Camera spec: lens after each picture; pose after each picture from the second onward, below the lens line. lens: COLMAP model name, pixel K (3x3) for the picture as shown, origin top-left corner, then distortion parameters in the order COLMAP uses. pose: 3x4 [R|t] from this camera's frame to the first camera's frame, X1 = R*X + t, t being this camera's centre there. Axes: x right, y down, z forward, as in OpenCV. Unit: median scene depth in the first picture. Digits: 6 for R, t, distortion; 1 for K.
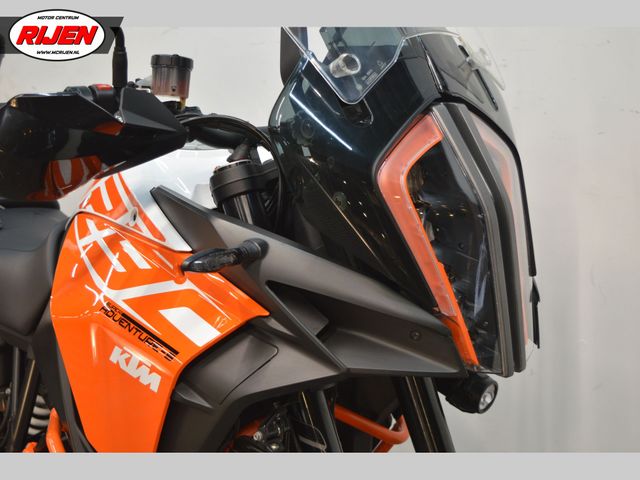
lens RADIAL K [[998.6, 0, 319.9], [0, 998.6, 240.1], [0, 0, 1]] dist [-0.052997, 0.000000]
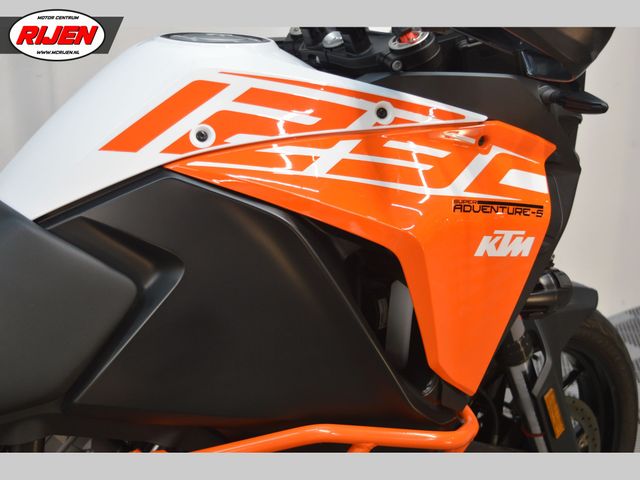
lens RADIAL K [[998.6, 0, 320.8], [0, 998.6, 239.4], [0, 0, 1]] dist [-0.052997, 0.000000]
pose [[0.170681, -0.303830, 0.937313, -1.117345], [0.214320, 0.939944, 0.265656, -0.173922], [-0.961736, 0.155542, 0.225547, 0.943232]]
